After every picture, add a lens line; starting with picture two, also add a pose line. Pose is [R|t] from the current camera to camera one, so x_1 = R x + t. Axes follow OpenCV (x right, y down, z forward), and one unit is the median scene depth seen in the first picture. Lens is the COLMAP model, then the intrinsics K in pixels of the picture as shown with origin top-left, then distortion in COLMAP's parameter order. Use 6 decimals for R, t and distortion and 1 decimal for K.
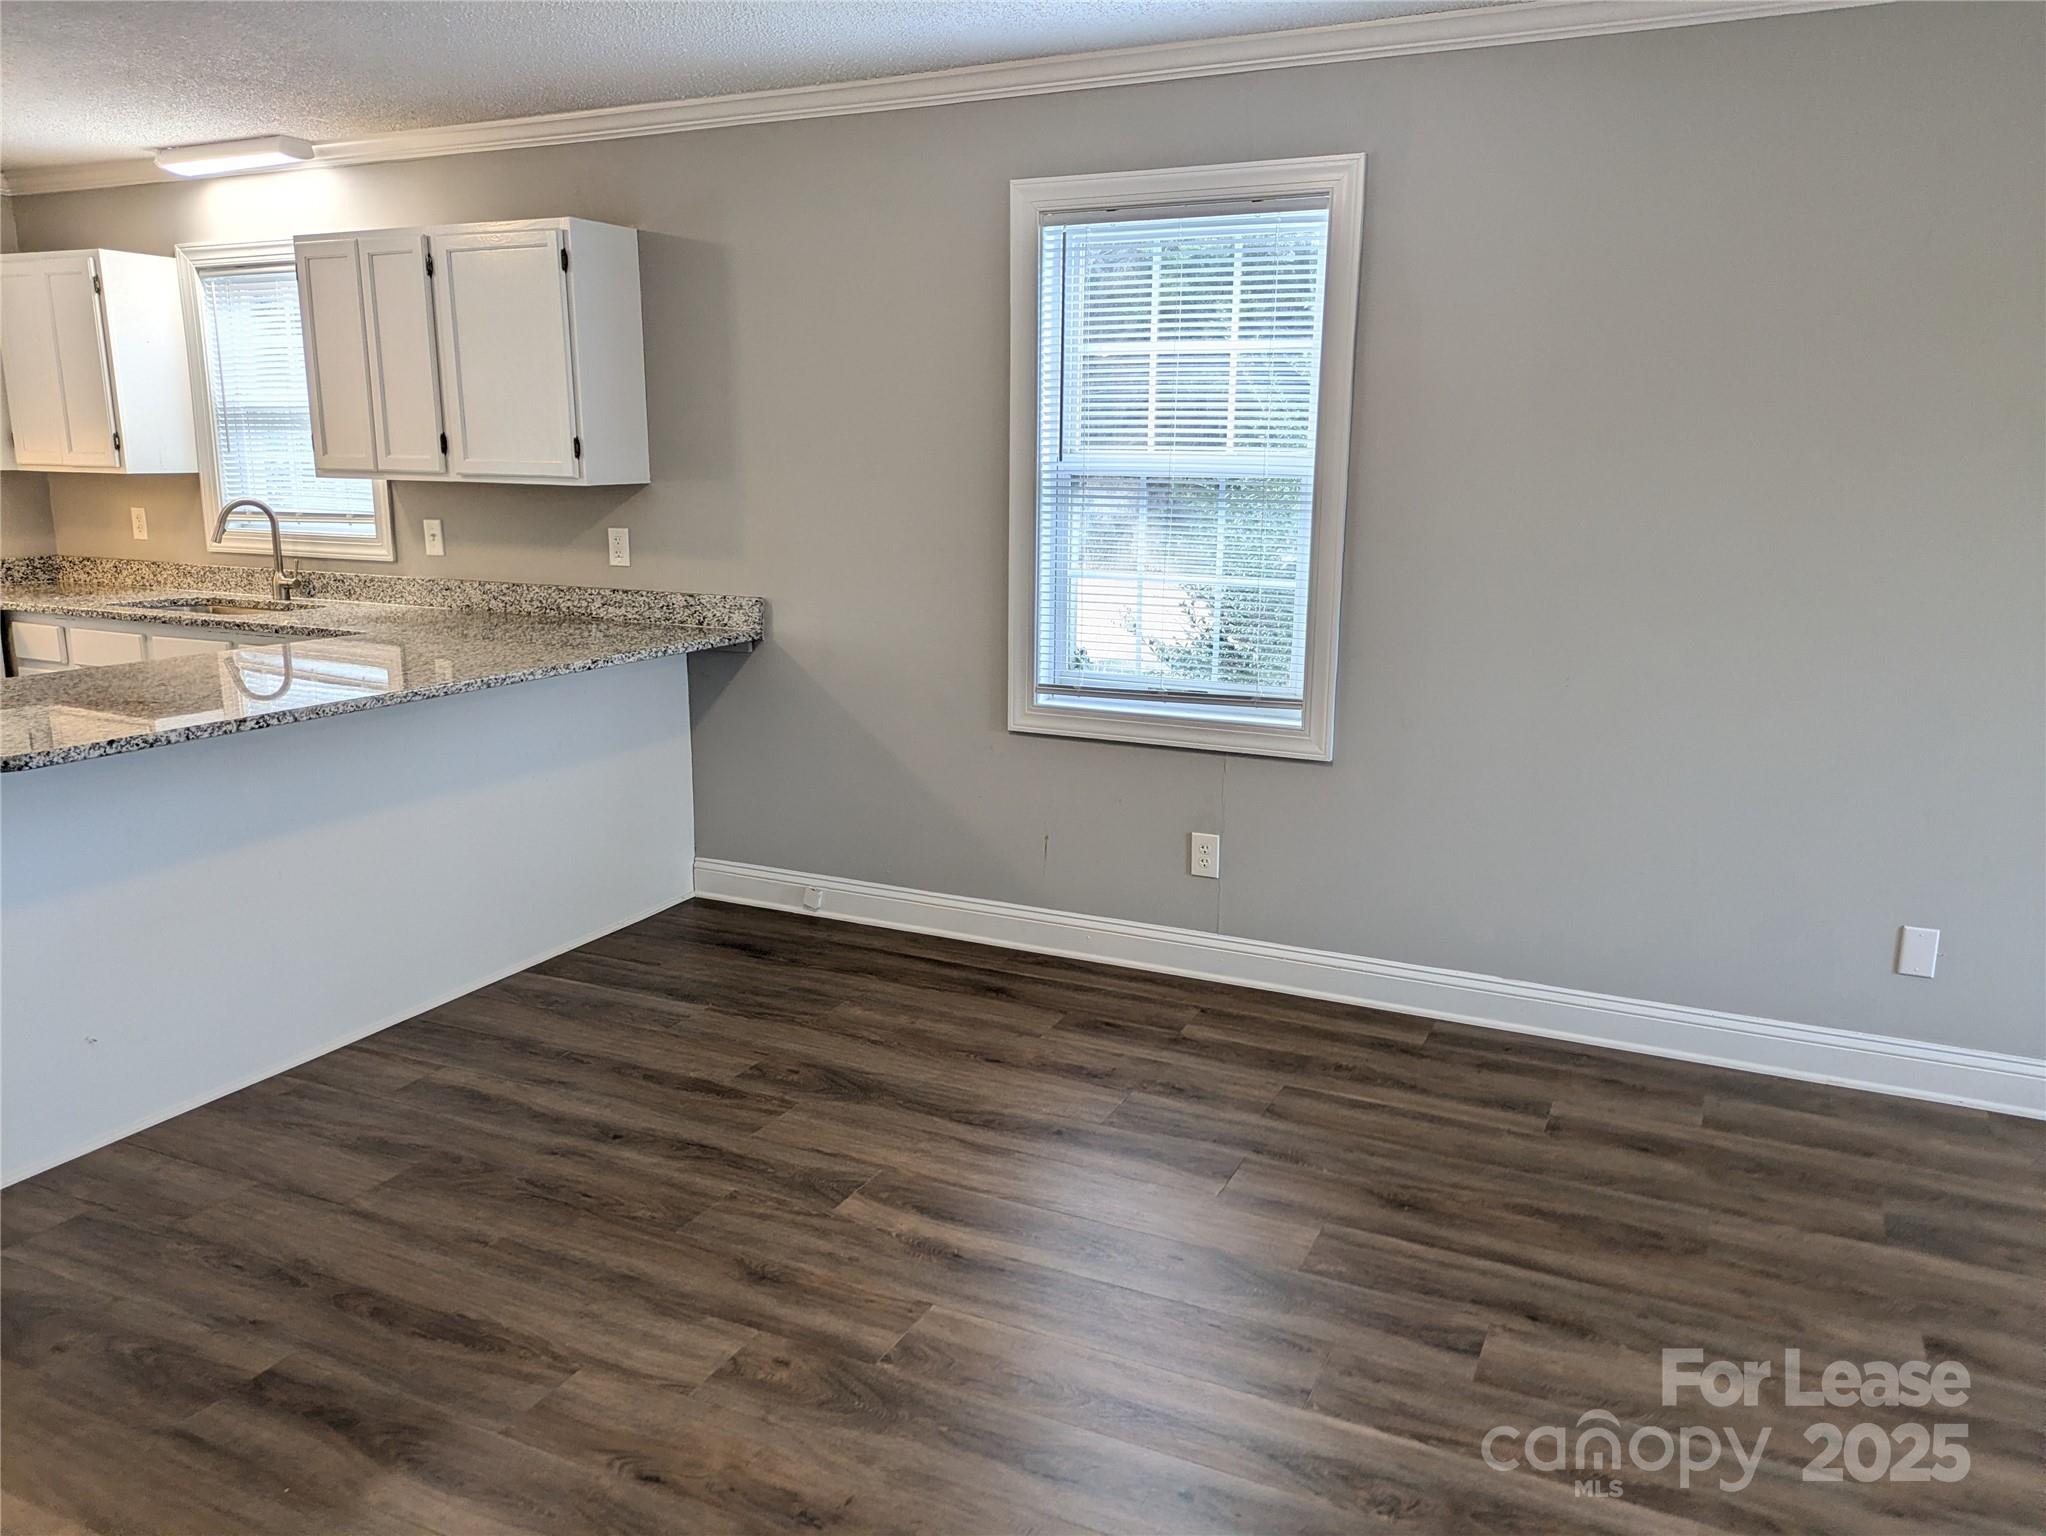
lens RADIAL K [[1504.9, 0, 1008.2], [0, 1504.9, 773.8], [0, 0, 1]] dist [0.046053, -0.031709]
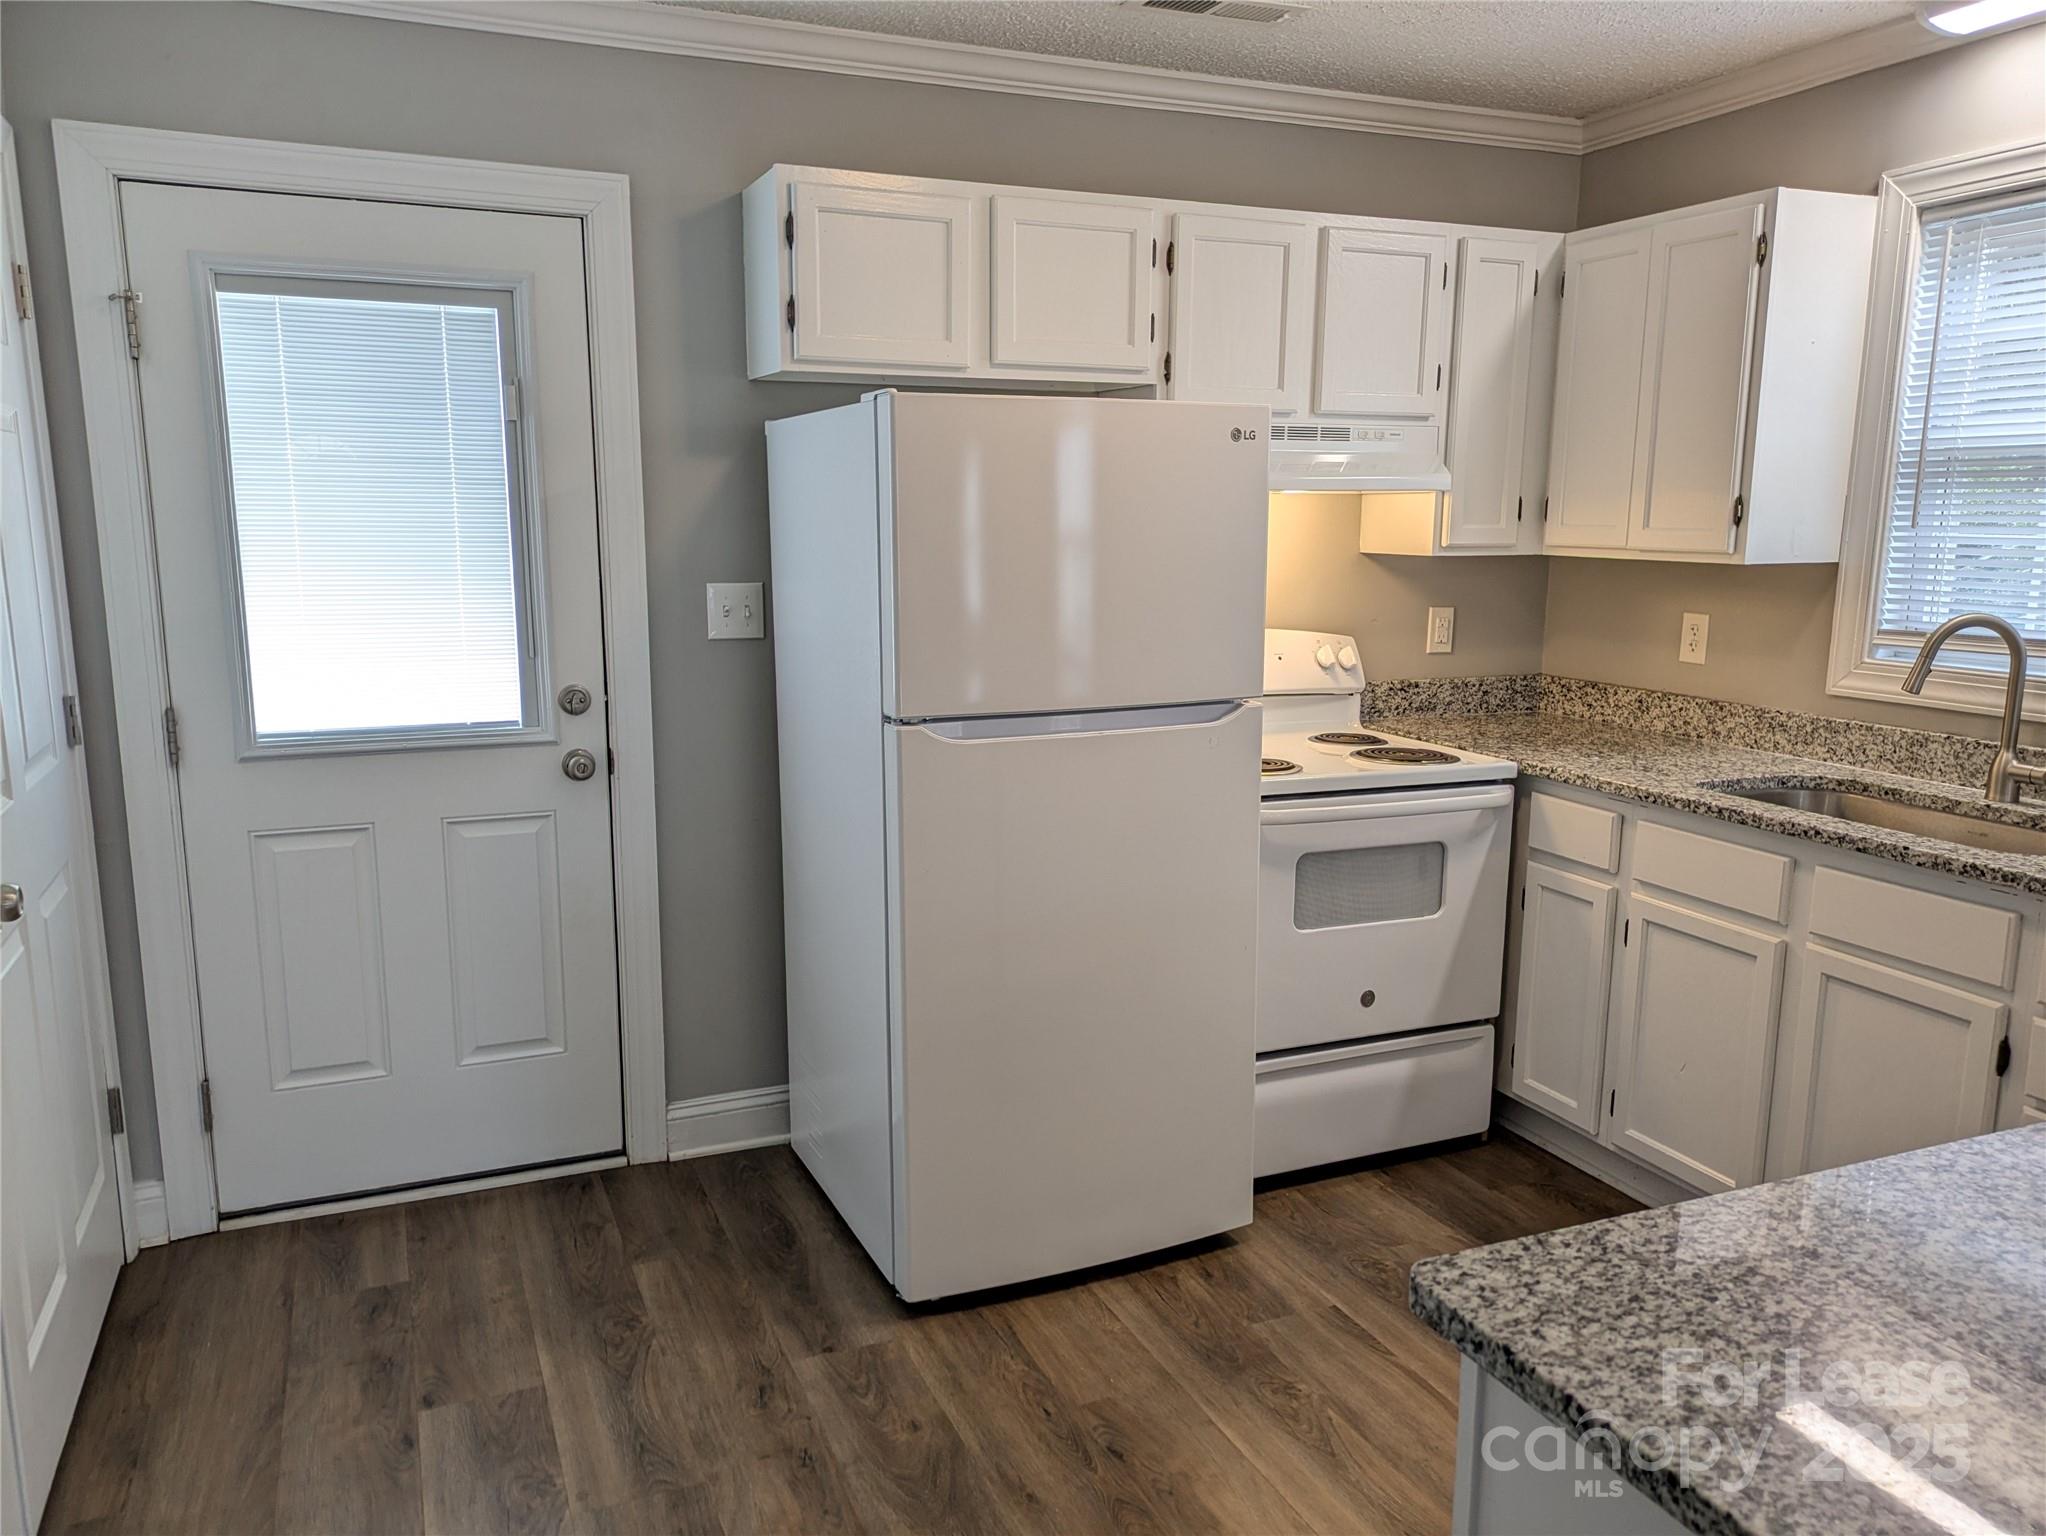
lens RADIAL K [[1505.8, 0, 1023.8], [0, 1505.8, 780.0], [0, 0, 1]] dist [0.050653, -0.053101]
pose [[0.754267, 0.115268, -0.646370, -0.432632], [-0.137606, 0.990357, 0.016034, -0.091645], [0.641986, 0.076850, 0.762856, 0.404662]]
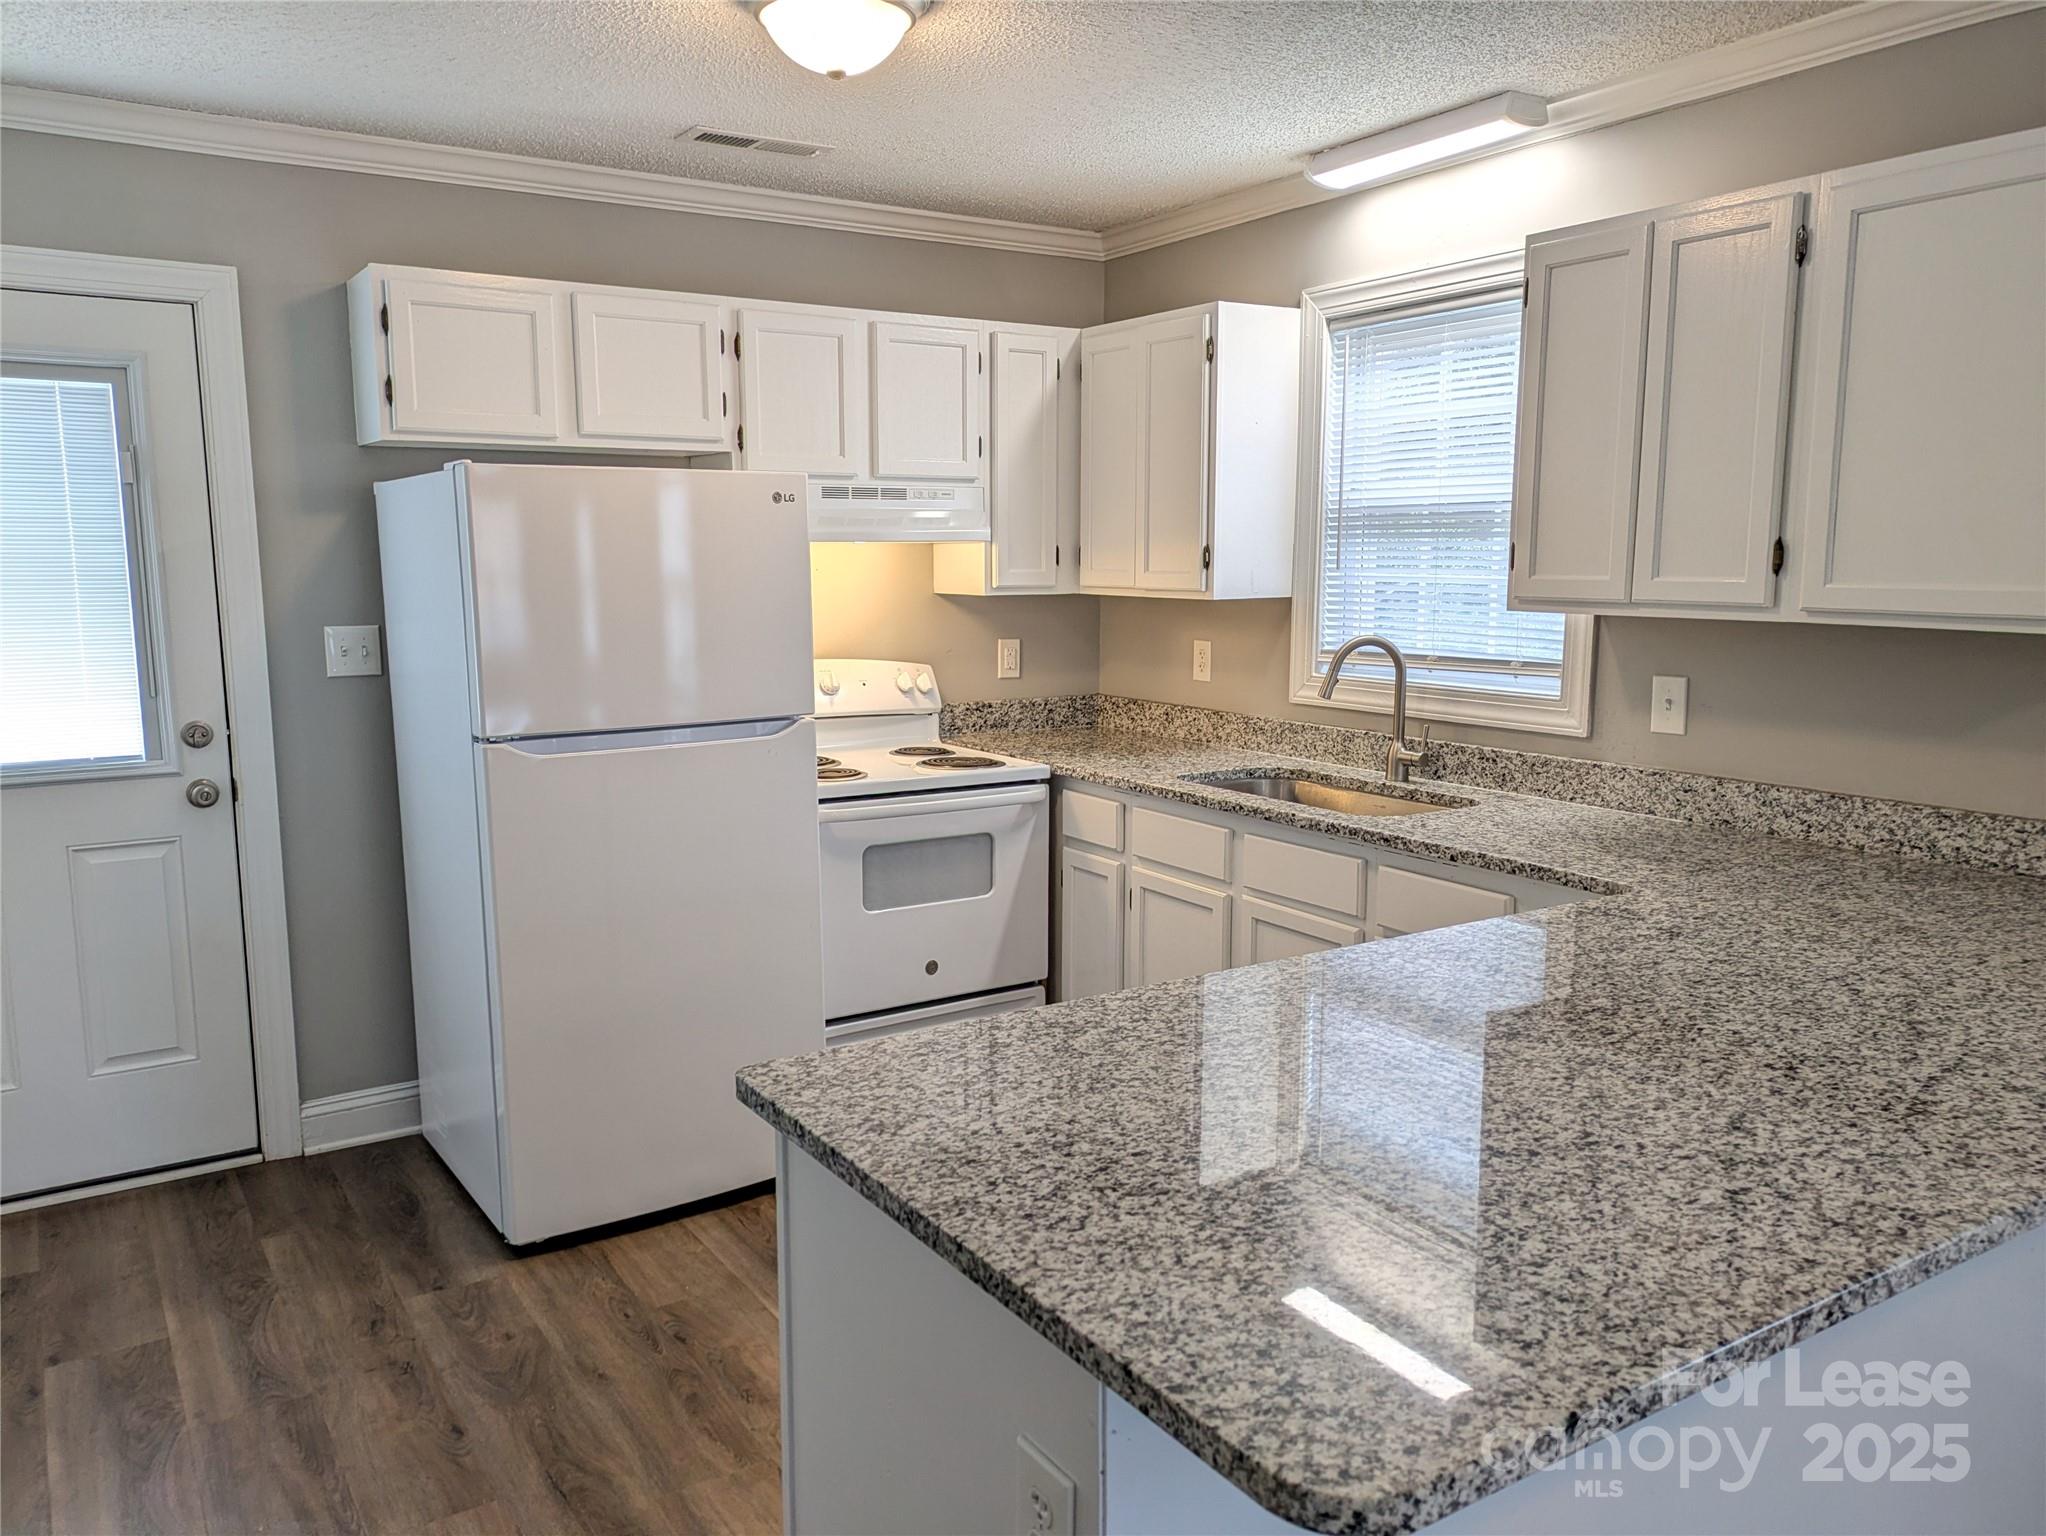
lens RADIAL K [[1504.9, 0, 1008.2], [0, 1504.9, 773.8], [0, 0, 1]] dist [0.046053, -0.031709]
pose [[0.854726, 0.068831, -0.514495, -0.305323], [-0.100696, 0.994327, -0.034261, -0.084246], [0.509218, 0.081091, 0.856809, 0.355655]]
